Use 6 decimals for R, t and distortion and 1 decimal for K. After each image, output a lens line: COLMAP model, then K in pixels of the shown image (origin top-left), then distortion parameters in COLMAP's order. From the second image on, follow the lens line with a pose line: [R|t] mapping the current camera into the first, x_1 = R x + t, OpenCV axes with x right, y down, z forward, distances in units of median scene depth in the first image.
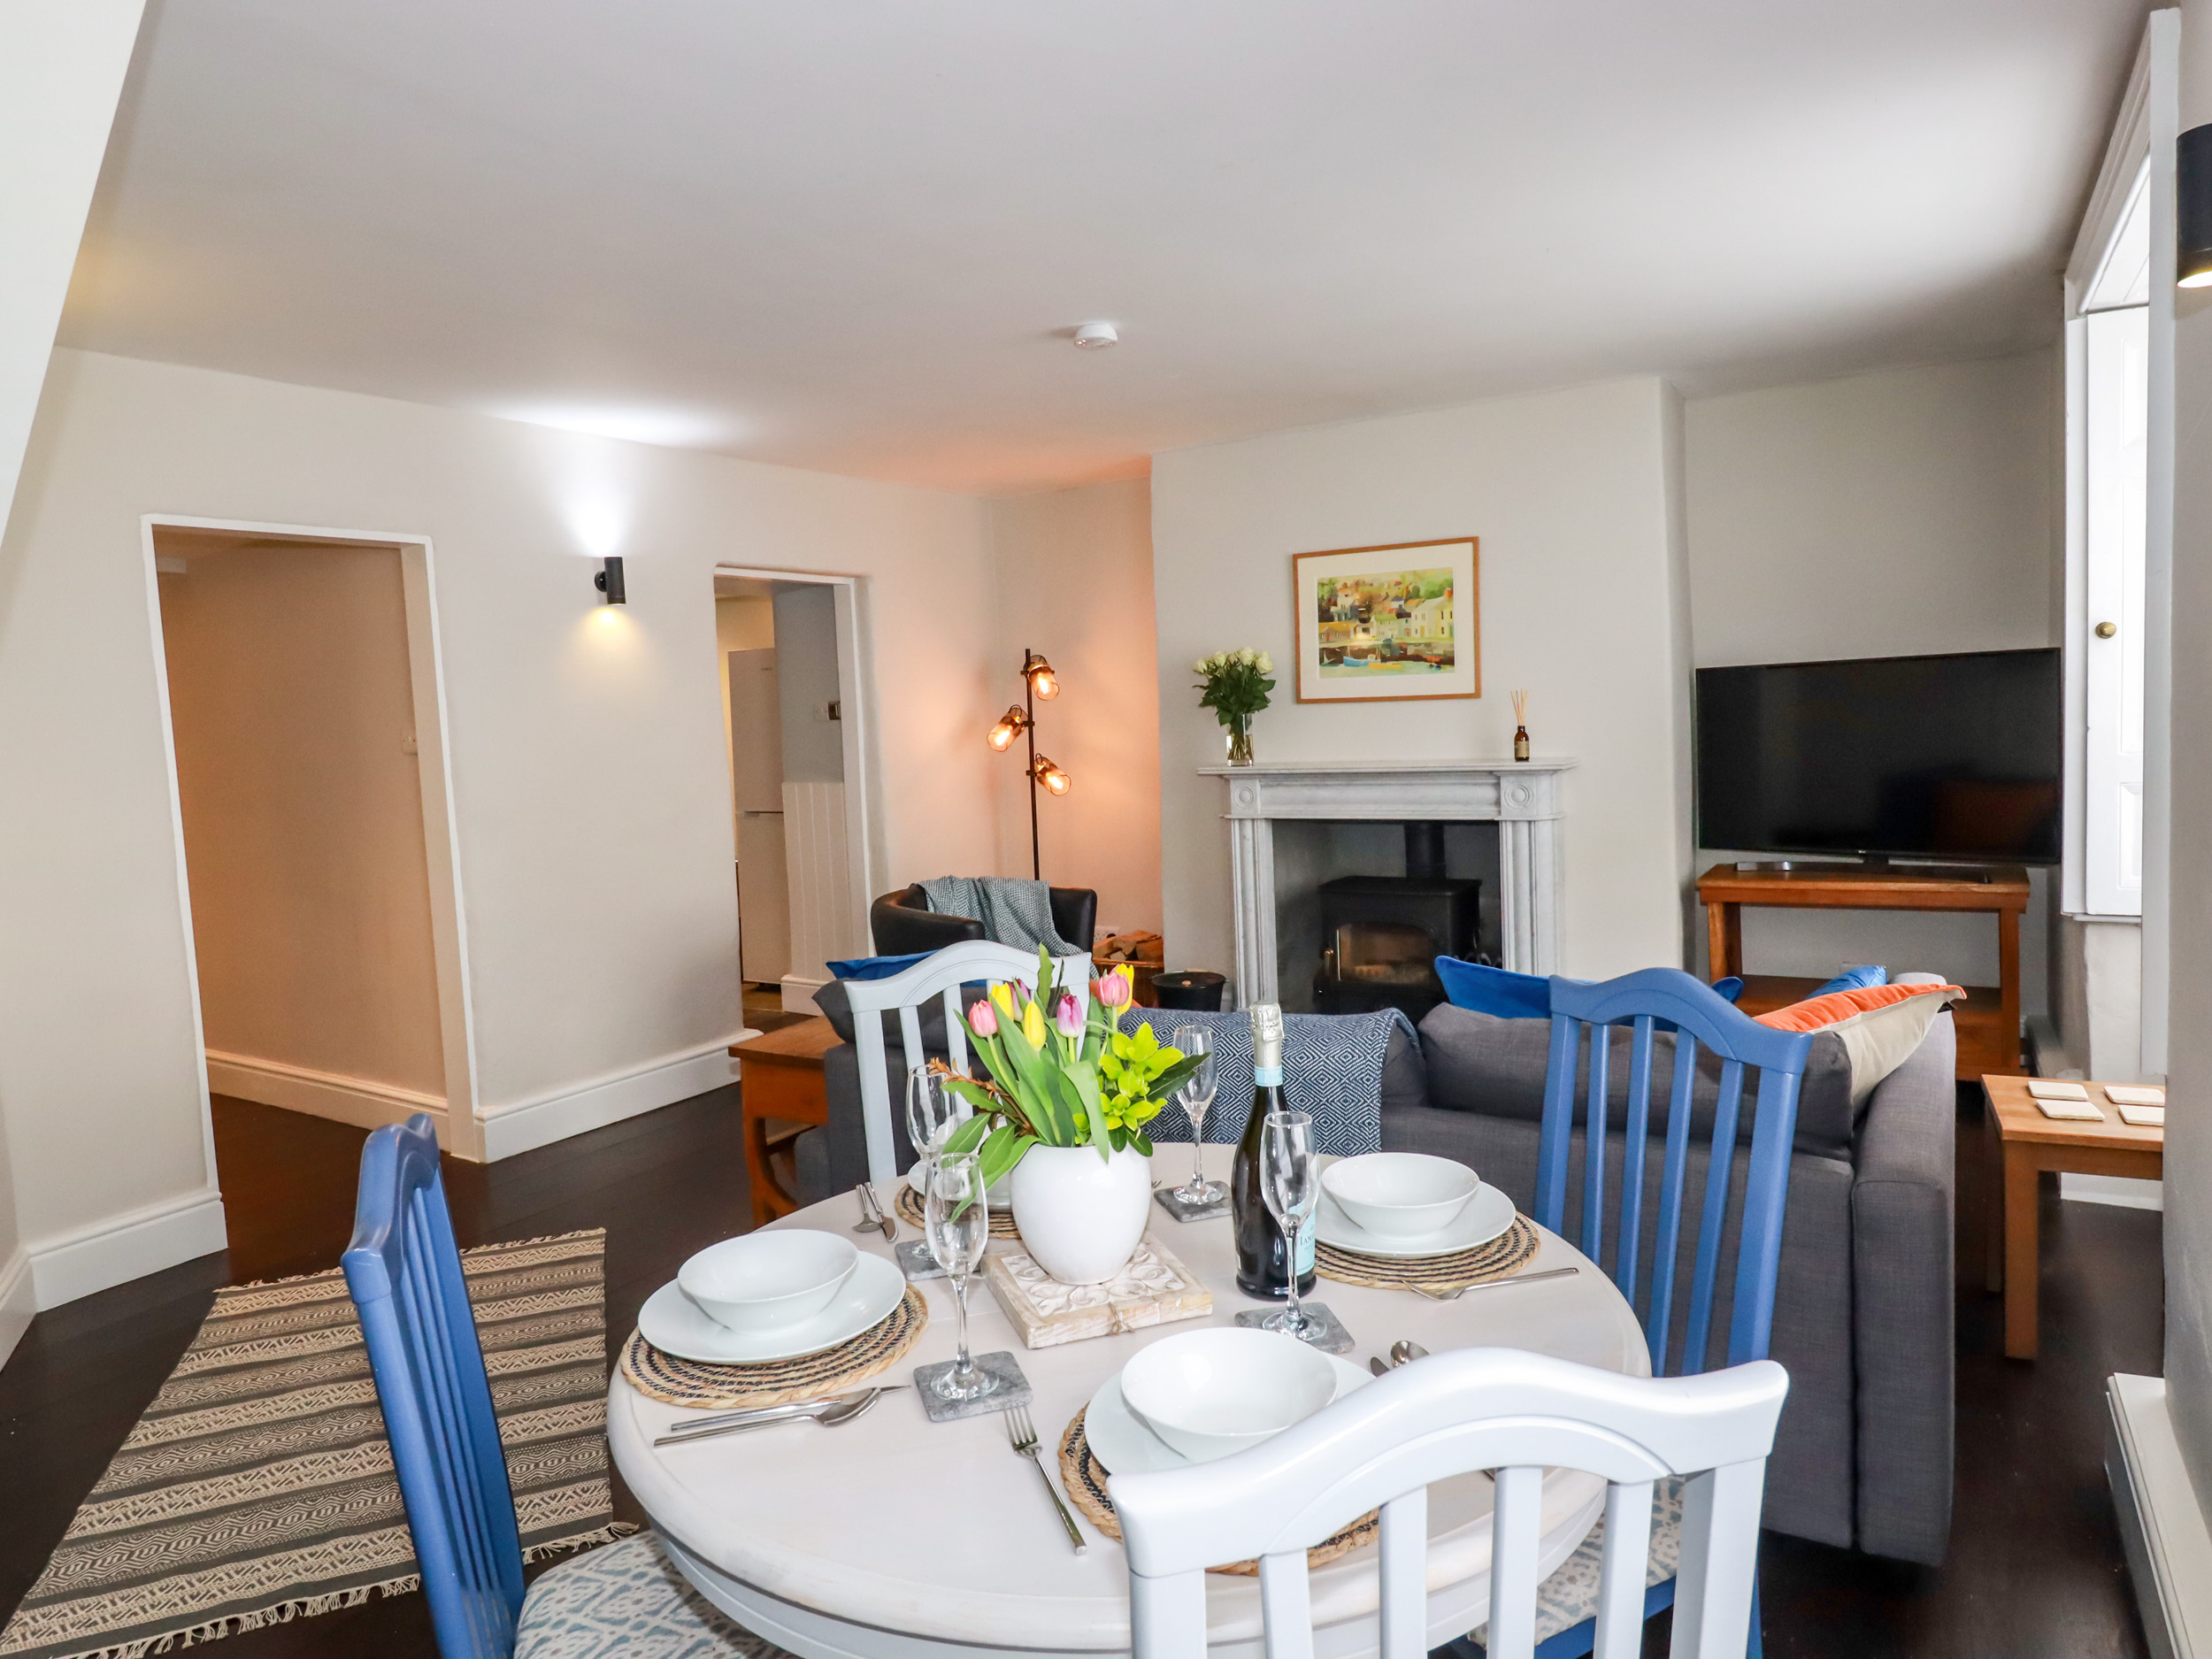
lens RADIAL K [[1339.1, 0, 1106.0], [0, 1339.1, 829.5], [0, 0, 1]] dist [0.001667, -0.001382]
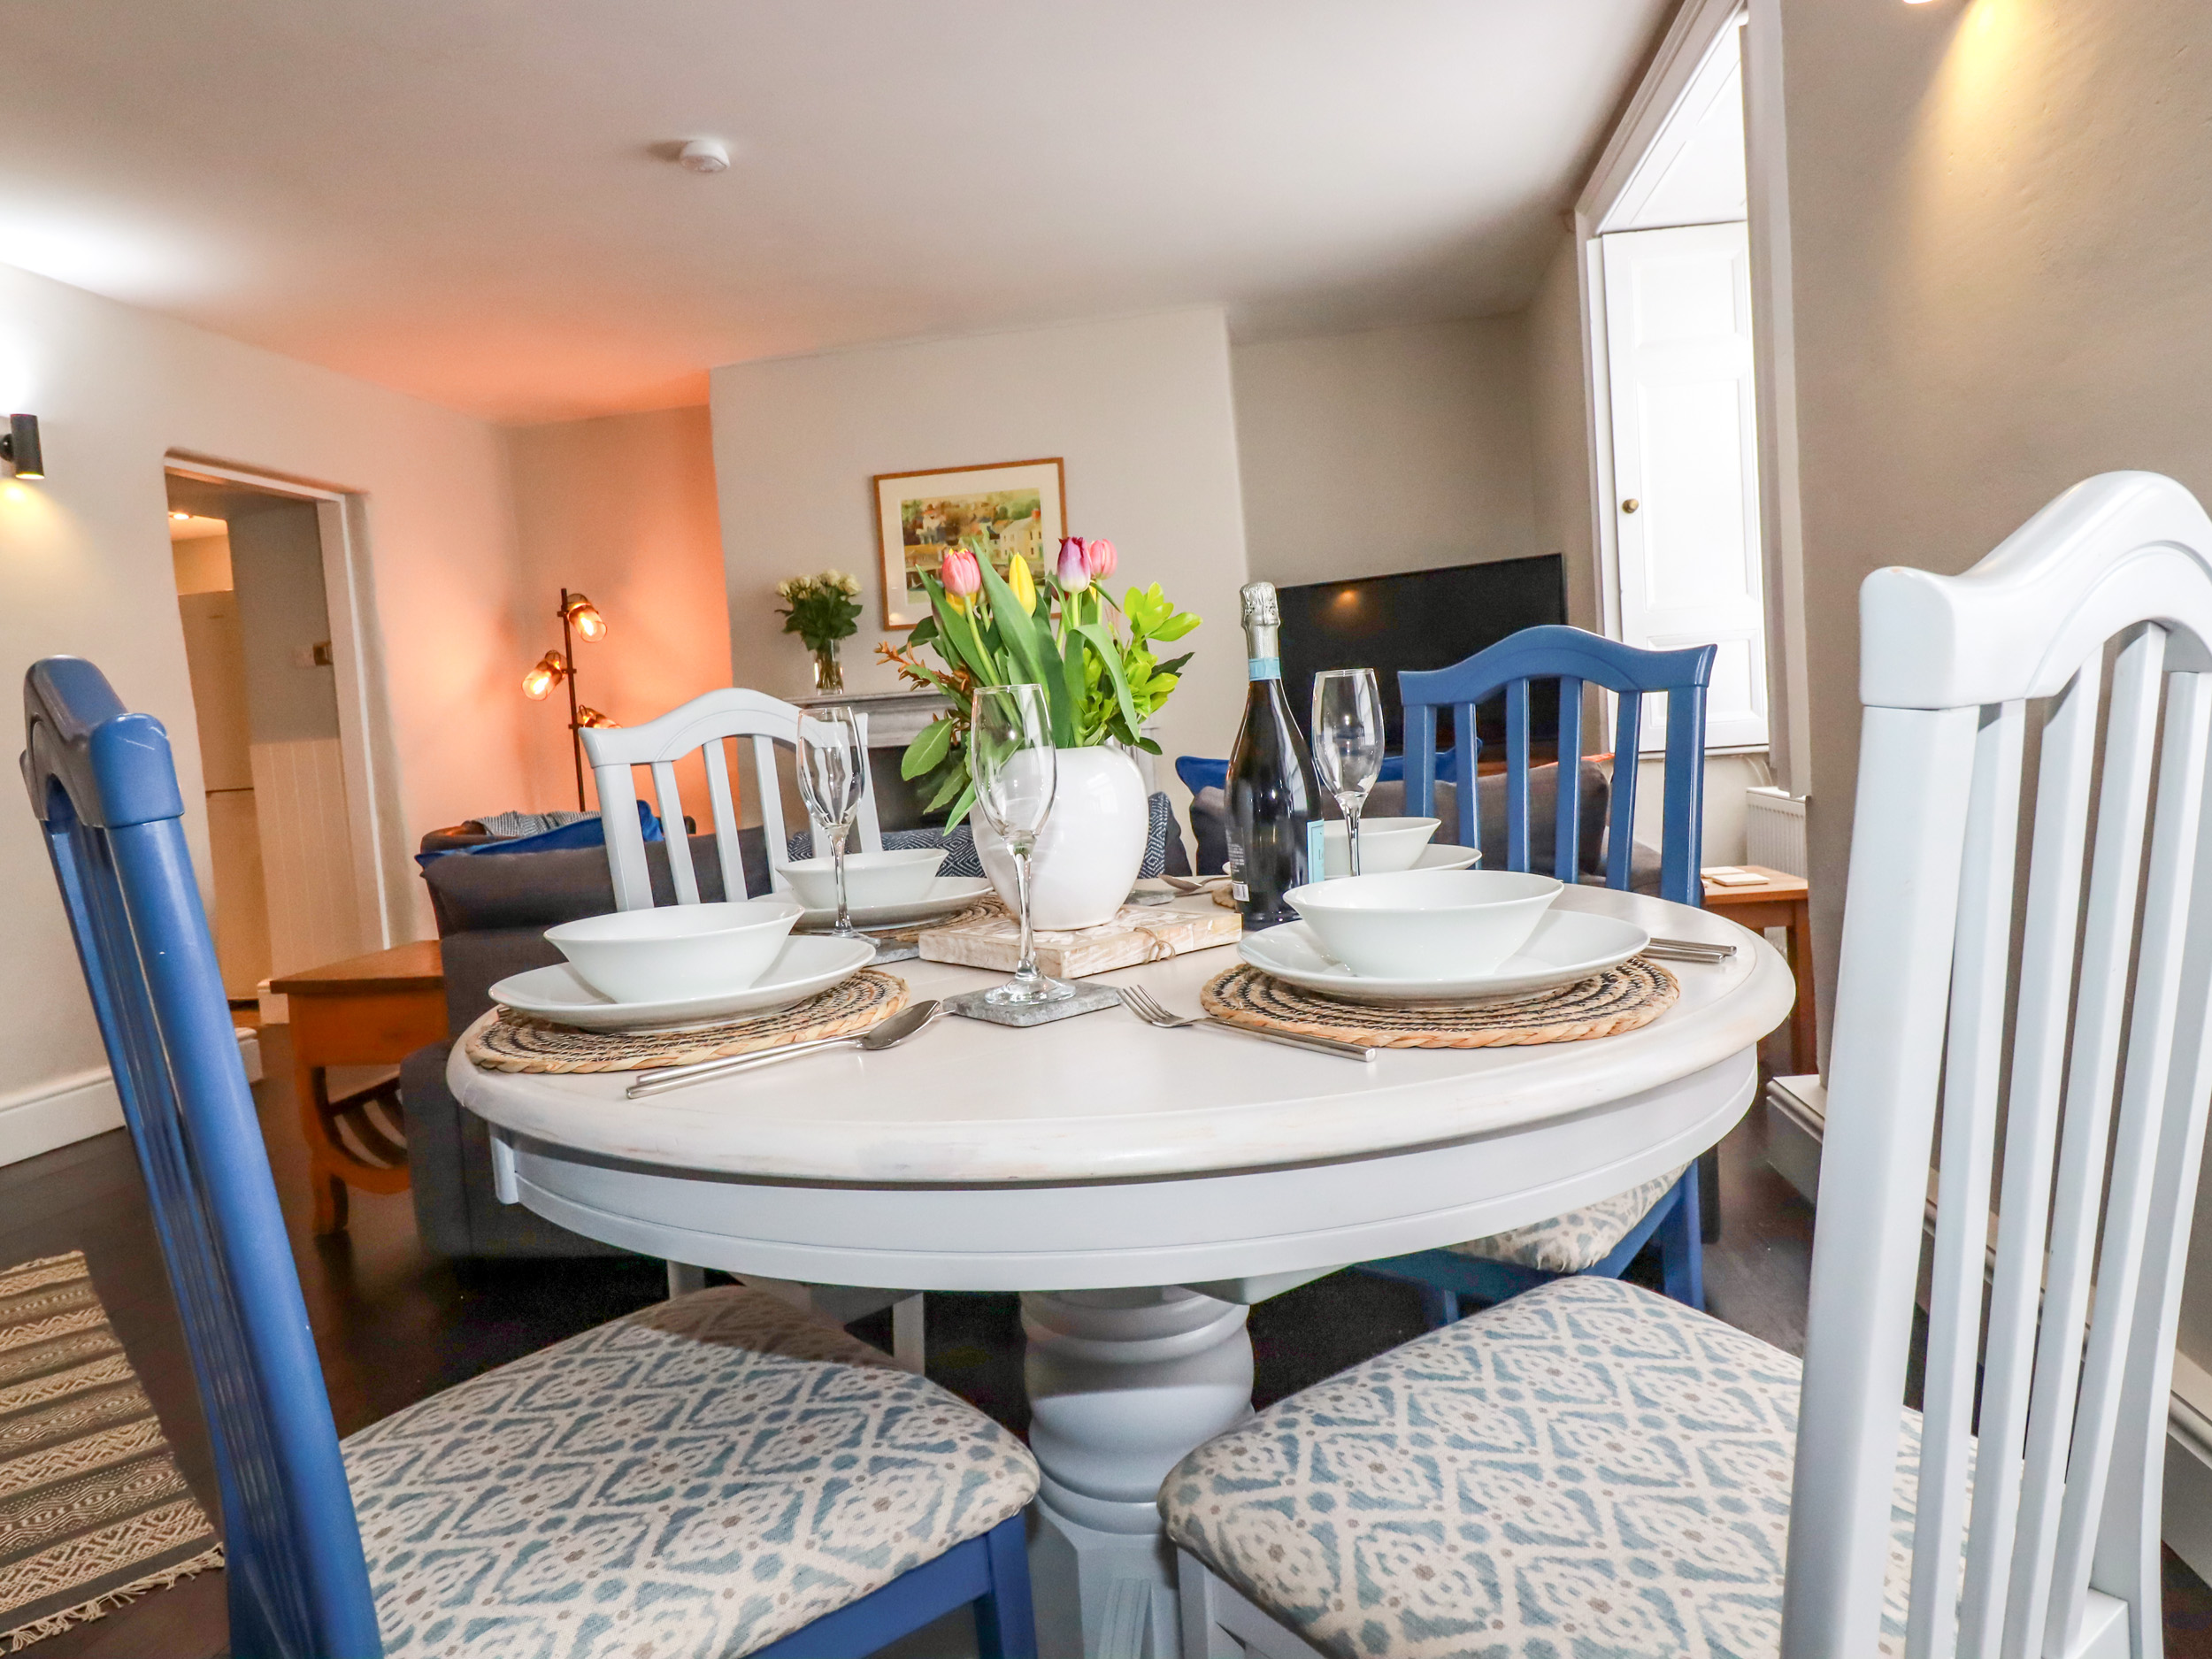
lens RADIAL K [[1310.4, 0, 1106.0], [0, 1310.4, 829.5], [0, 0, 1]] dist [-0.010120, -0.004194]
pose [[0.923104, -0.047301, 0.381629, -0.079157], [0.059551, 0.998018, -0.020345, 0.079872], [-0.379910, 0.041507, 0.924092, 0.074274]]
